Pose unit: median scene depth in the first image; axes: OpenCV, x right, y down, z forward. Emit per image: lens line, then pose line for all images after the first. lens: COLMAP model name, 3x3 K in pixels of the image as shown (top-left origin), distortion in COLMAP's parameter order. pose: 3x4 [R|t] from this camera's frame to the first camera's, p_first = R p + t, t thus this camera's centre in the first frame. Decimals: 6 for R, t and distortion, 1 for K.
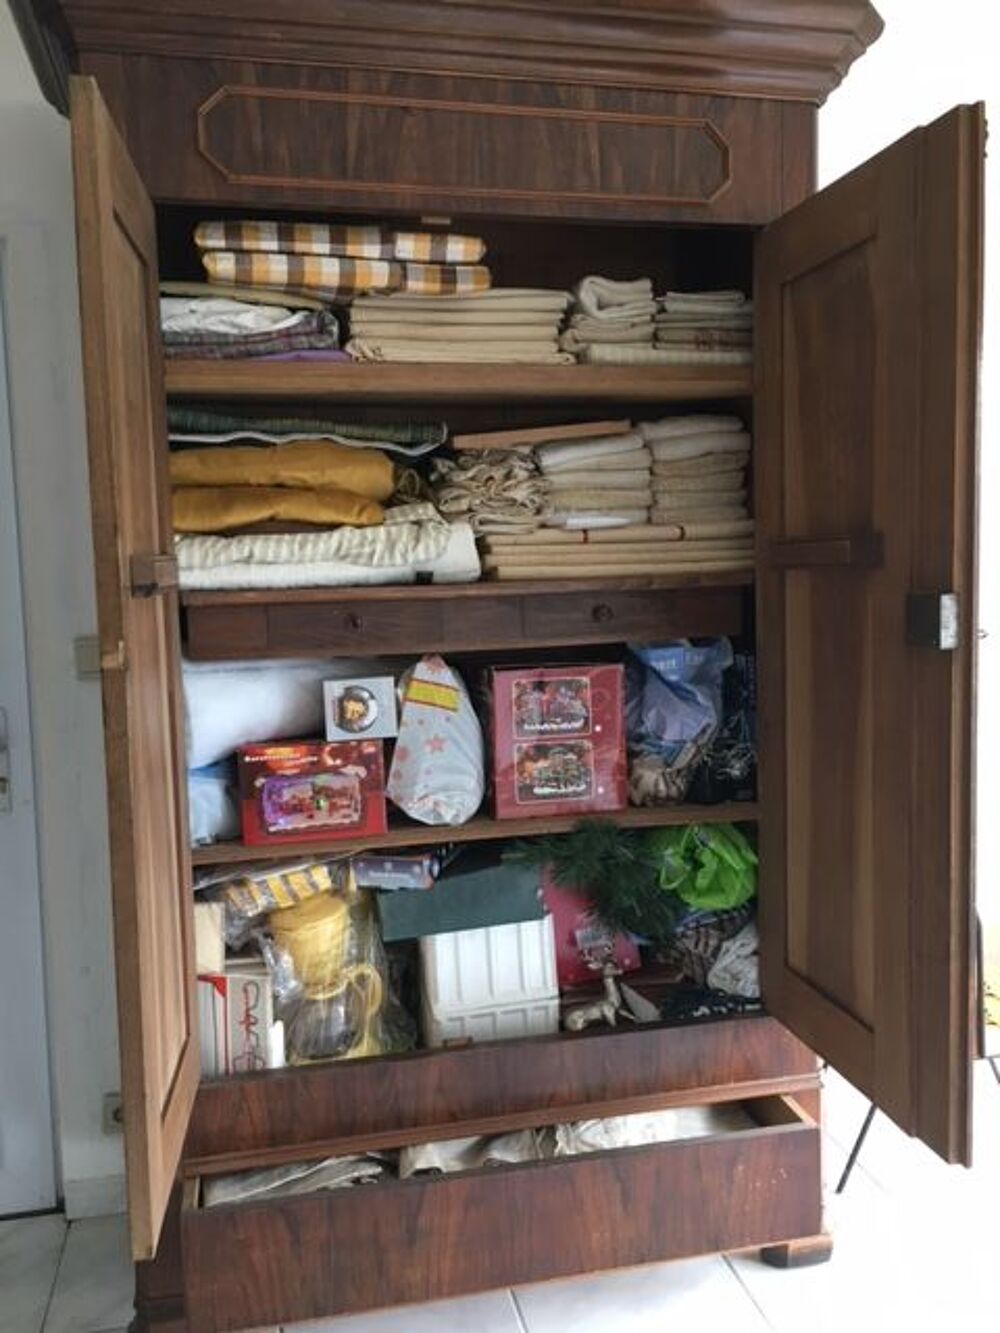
lens RADIAL K [[1141.8, 0, 499.6], [0, 1141.8, 666.9], [0, 0, 1]] dist [0.067523, -0.067553]
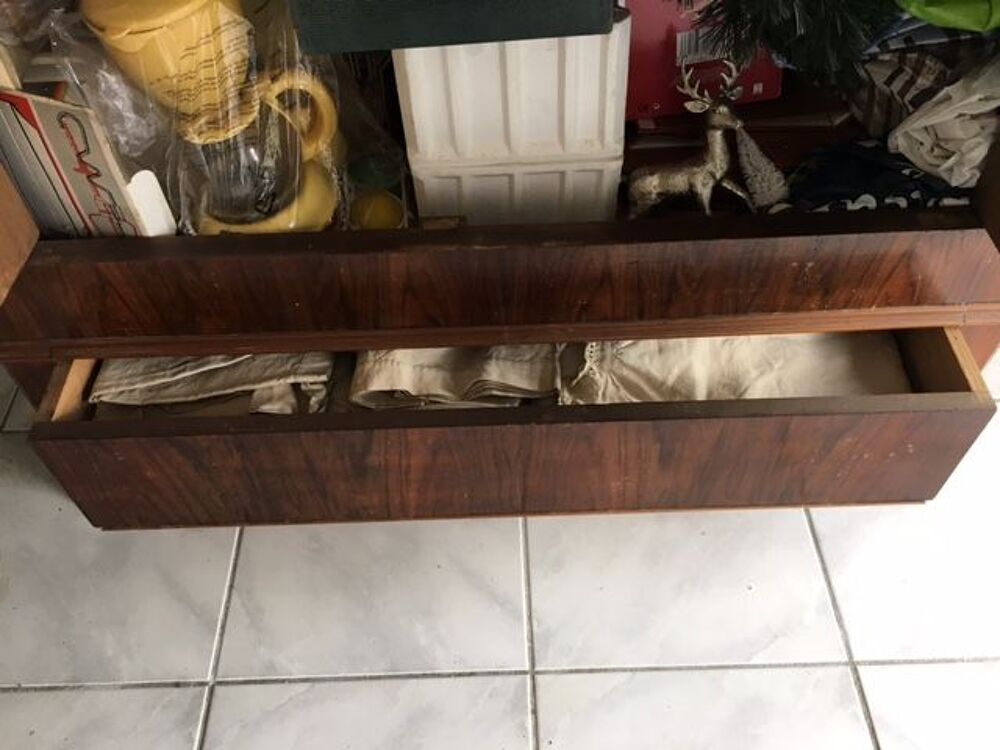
lens RADIAL K [[856.6, 0, 495.0], [0, 856.6, 372.8], [0, 0, 1]] dist [0.067523, -0.067553]
pose [[0.982700, 0.149423, -0.109423, 0.051536], [-0.028599, 0.706169, 0.707466, 0.050961], [0.182983, -0.692097, 0.698225, 0.592313]]
